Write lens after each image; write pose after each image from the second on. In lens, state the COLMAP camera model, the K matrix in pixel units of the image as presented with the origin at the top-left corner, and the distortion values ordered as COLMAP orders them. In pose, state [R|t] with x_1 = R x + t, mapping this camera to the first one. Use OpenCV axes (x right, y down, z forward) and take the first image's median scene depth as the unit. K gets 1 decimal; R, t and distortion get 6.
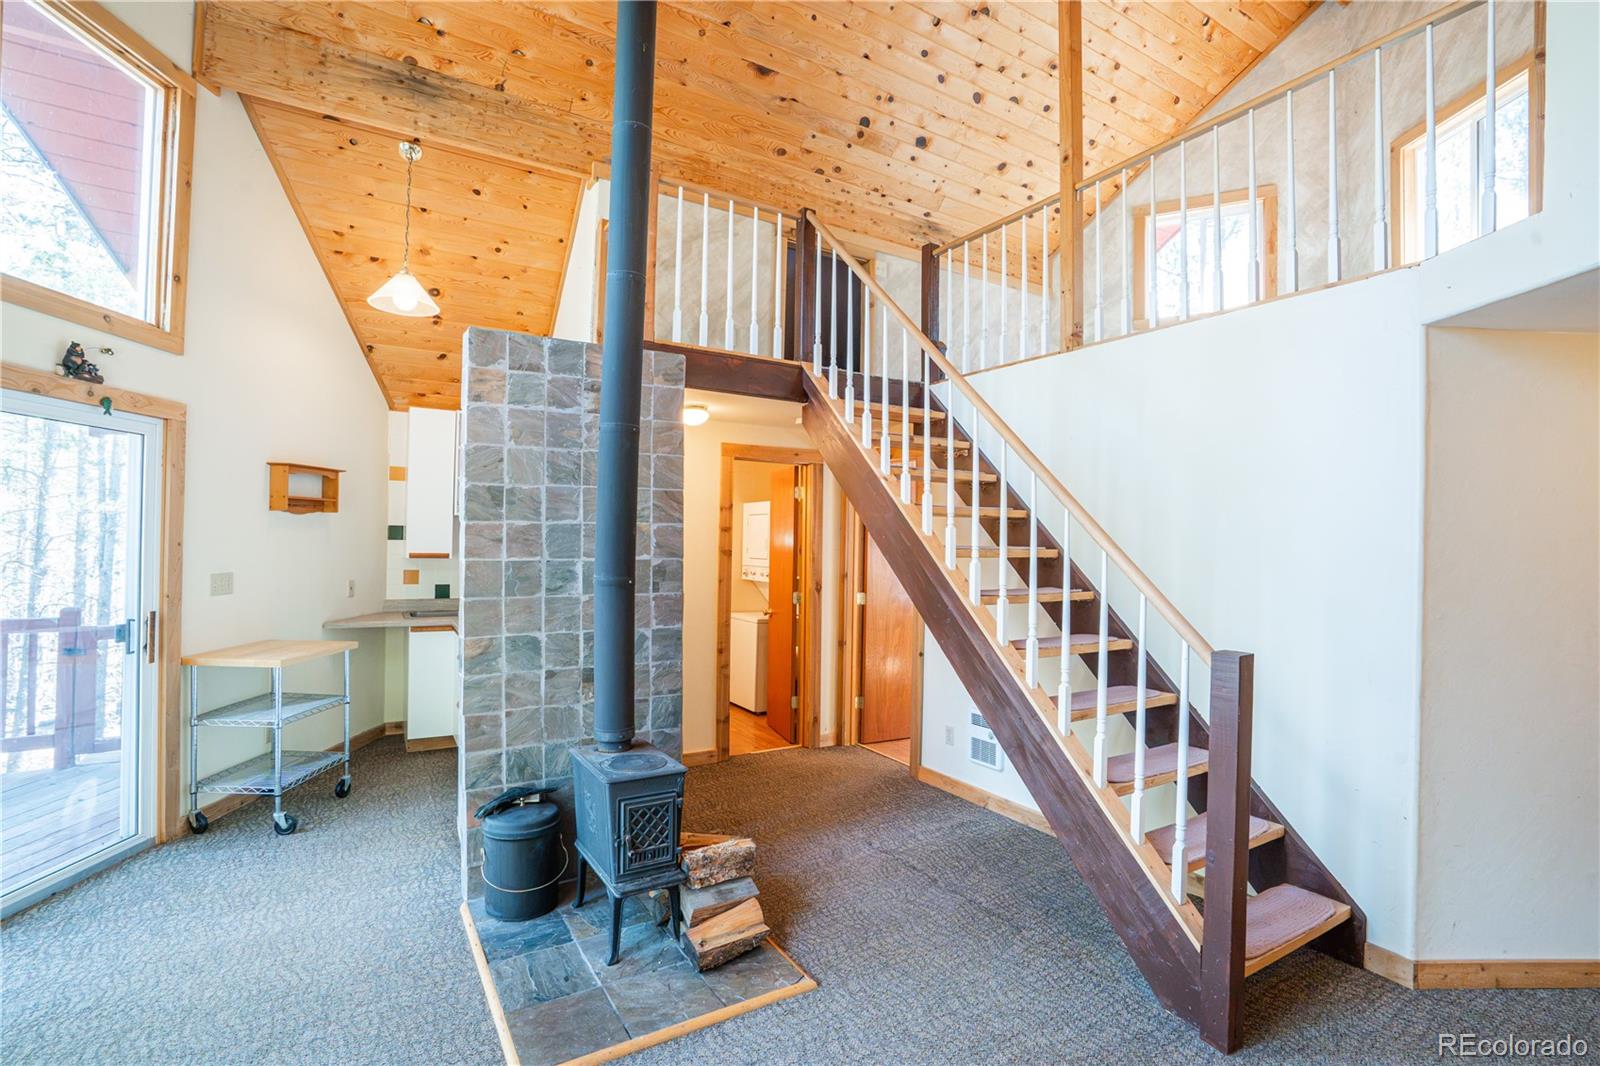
lens RADIAL K [[756.8, 0, 804.9], [0, 756.8, 539.7], [0, 0, 1]] dist [-0.061262, 0.019001]
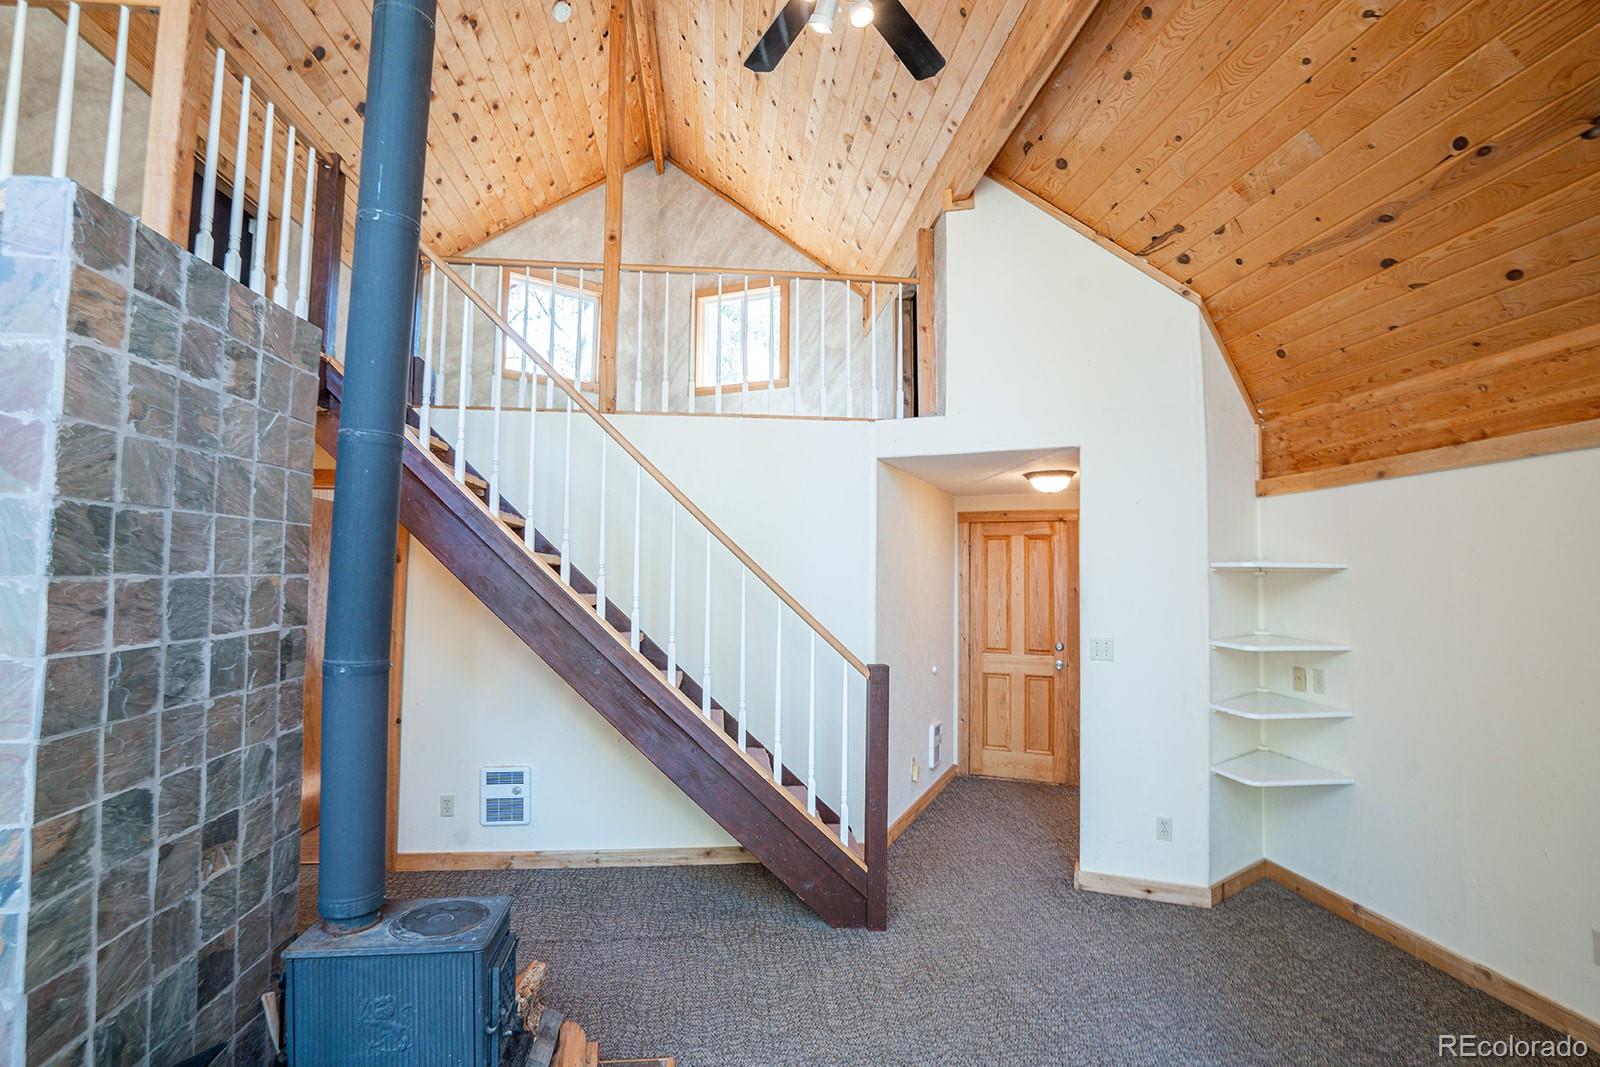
lens RADIAL K [[756.8, 0, 819.0], [0, 756.8, 539.0], [0, 0, 1]] dist [-0.061262, 0.019001]
pose [[0.401070, 0.039024, 0.915216, -0.594742], [-0.006932, 0.999193, -0.039567, -0.029988], [-0.916021, 0.009525, 0.401017, 0.317662]]
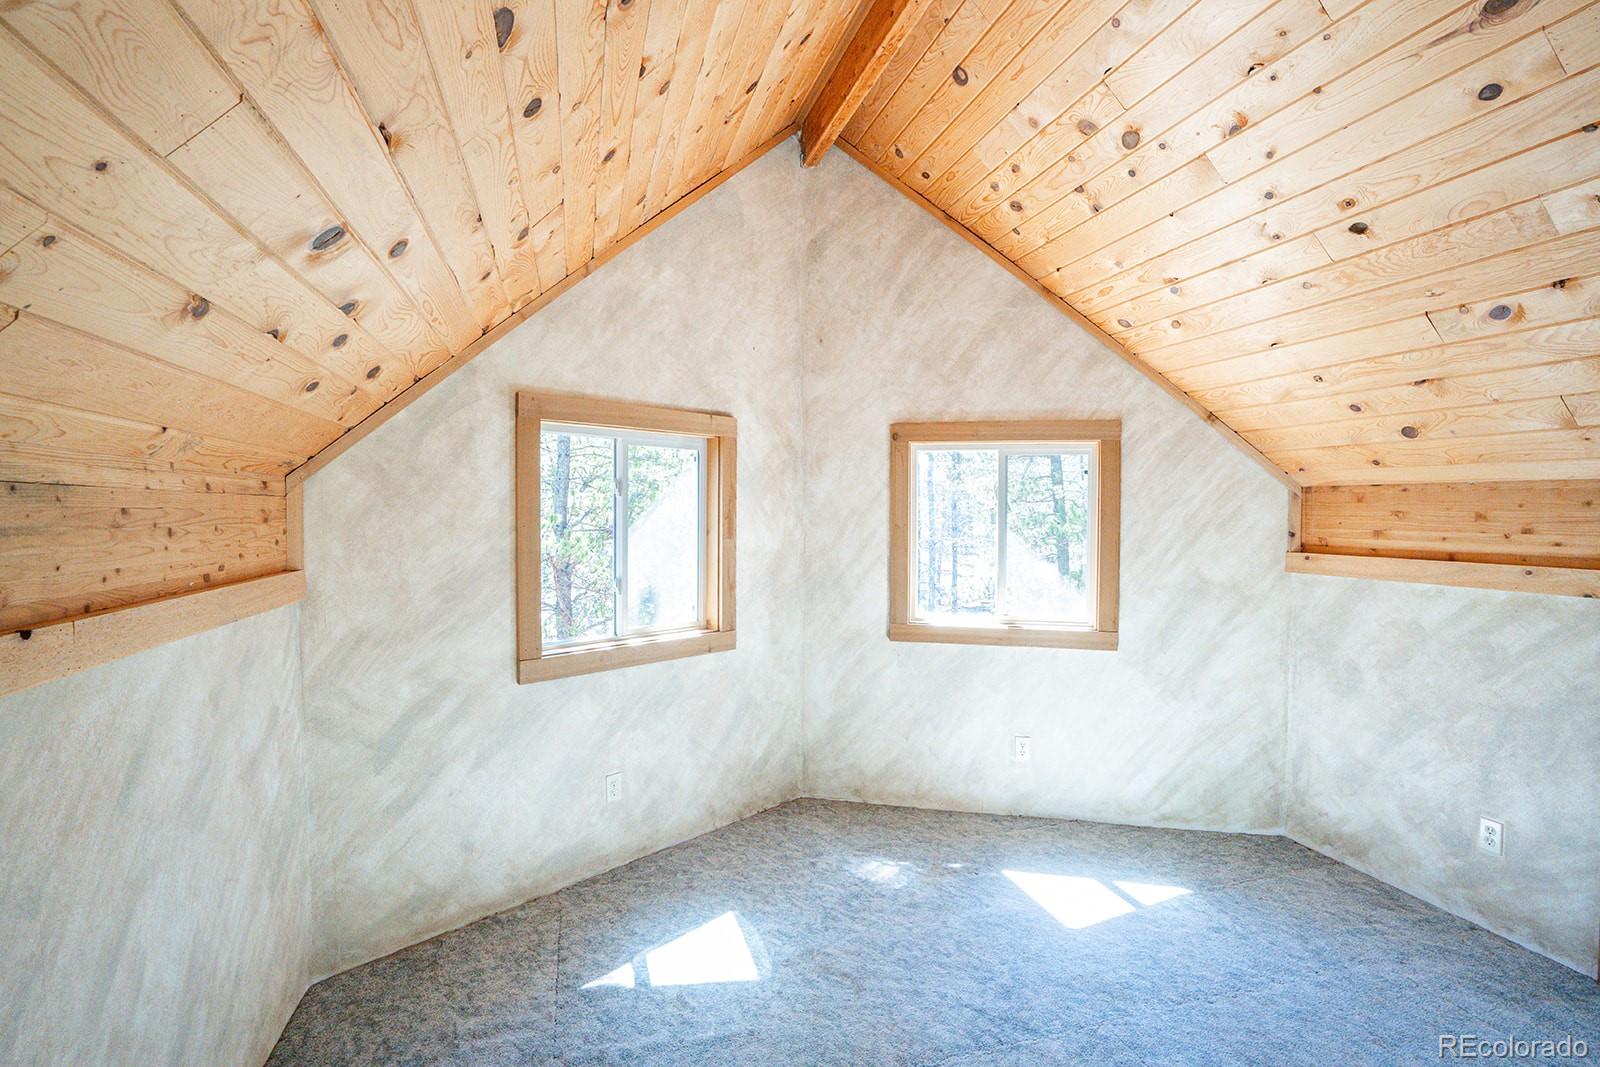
lens RADIAL K [[756.8, 0, 804.5], [0, 756.8, 529.7], [0, 0, 1]] dist [-0.061262, 0.019001]
pose [[0.253645, -0.038884, 0.966516, 0.134318], [-0.006594, 0.999099, 0.041925, -0.721389], [-0.967275, -0.017008, 0.253160, 1.362673]]
